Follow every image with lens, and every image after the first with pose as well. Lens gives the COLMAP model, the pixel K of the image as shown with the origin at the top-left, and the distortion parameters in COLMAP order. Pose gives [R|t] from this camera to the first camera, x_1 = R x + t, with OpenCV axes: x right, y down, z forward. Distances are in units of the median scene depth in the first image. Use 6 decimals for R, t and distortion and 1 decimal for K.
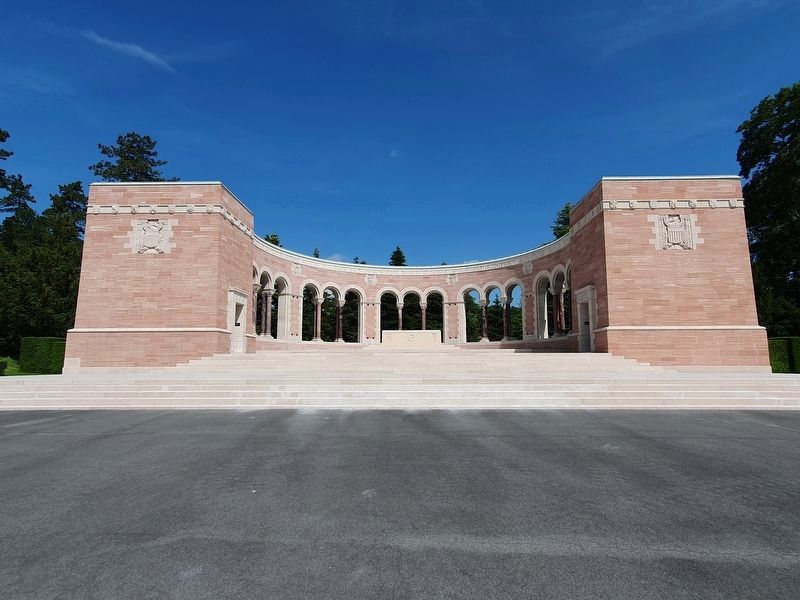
lens RADIAL K [[321.8, 0, 401.0], [0, 321.8, 301.7], [0, 0, 1]] dist [0.000432, -0.000030]
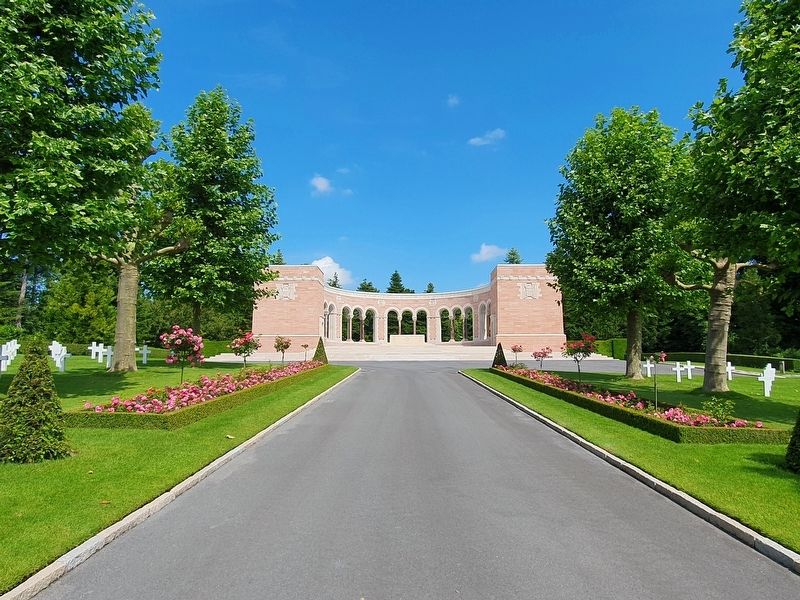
lens RADIAL K [[321.8, 0, 399.4], [0, 321.8, 301.5], [0, 0, 1]] dist [0.000432, -0.000030]
pose [[0.999897, 0.003110, 0.013982, -0.028714], [-0.003068, 0.999991, -0.003036, -0.074830], [-0.013991, 0.002993, 0.999898, -0.635978]]
